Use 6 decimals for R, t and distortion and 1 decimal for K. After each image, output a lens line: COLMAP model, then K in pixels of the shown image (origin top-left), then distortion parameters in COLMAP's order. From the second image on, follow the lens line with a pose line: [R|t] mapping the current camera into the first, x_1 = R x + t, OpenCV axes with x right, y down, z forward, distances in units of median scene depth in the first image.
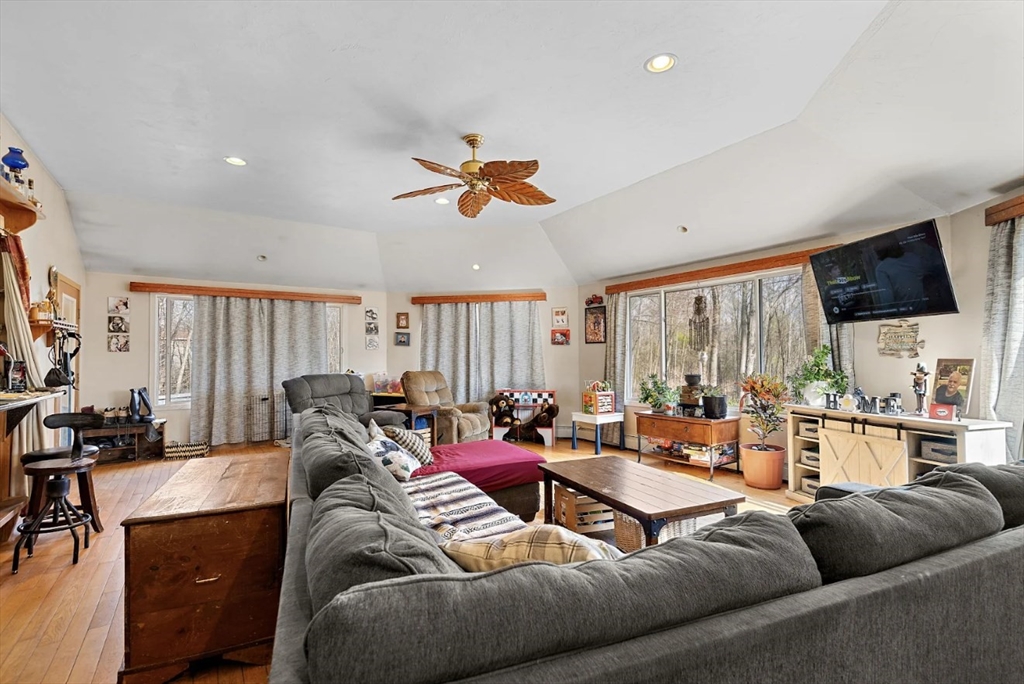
lens RADIAL K [[456.7, 0, 512.0], [0, 456.7, 342.0], [0, 0, 1]] dist [-0.022770, -0.000024]
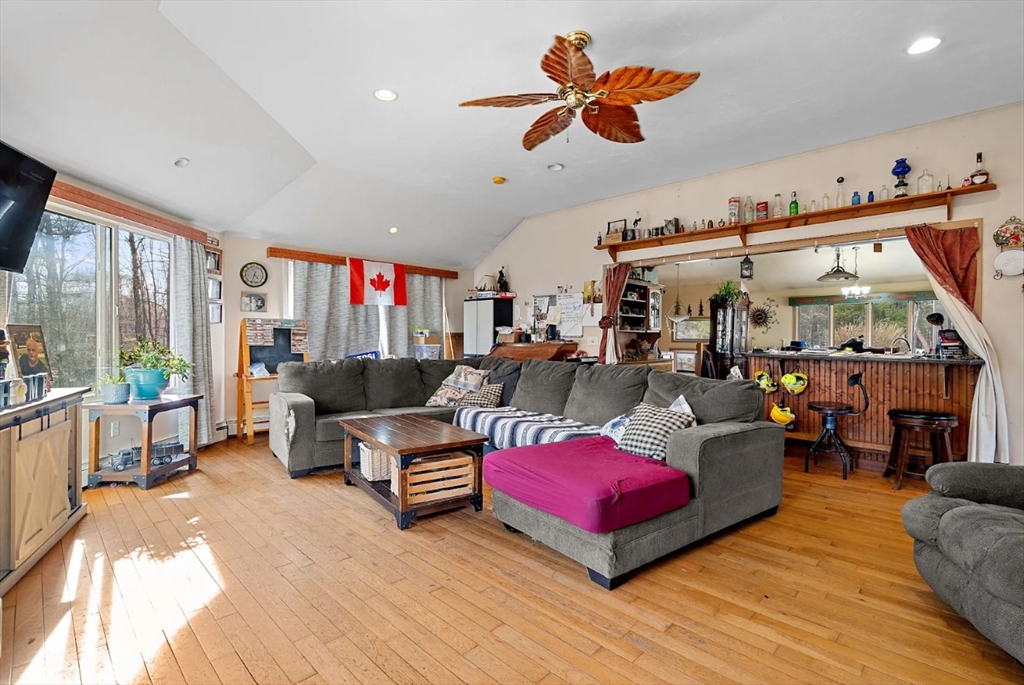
lens RADIAL K [[472.7, 0, 515.7], [0, 472.7, 349.8], [0, 0, 1]] dist [-0.011759, -0.000031]
pose [[-0.979346, 0.010172, -0.201936, 0.094524], [0.010675, 0.999942, -0.001404, 0.039683], [0.201910, -0.003530, -0.979398, 0.919076]]
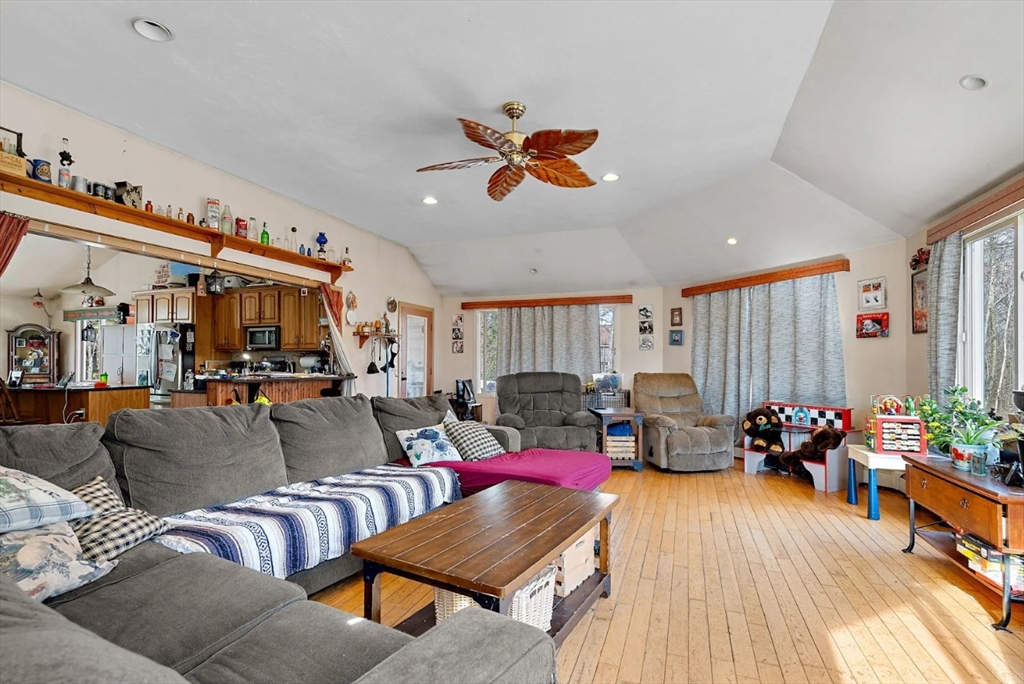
lens RADIAL K [[472.7, 0, 515.7], [0, 472.7, 349.3], [0, 0, 1]] dist [-0.011759, -0.000031]
pose [[0.592580, -0.015343, -0.805365, 0.350327], [0.018366, 0.999816, -0.005534, 0.017361], [0.805302, -0.011512, 0.592753, 0.228717]]
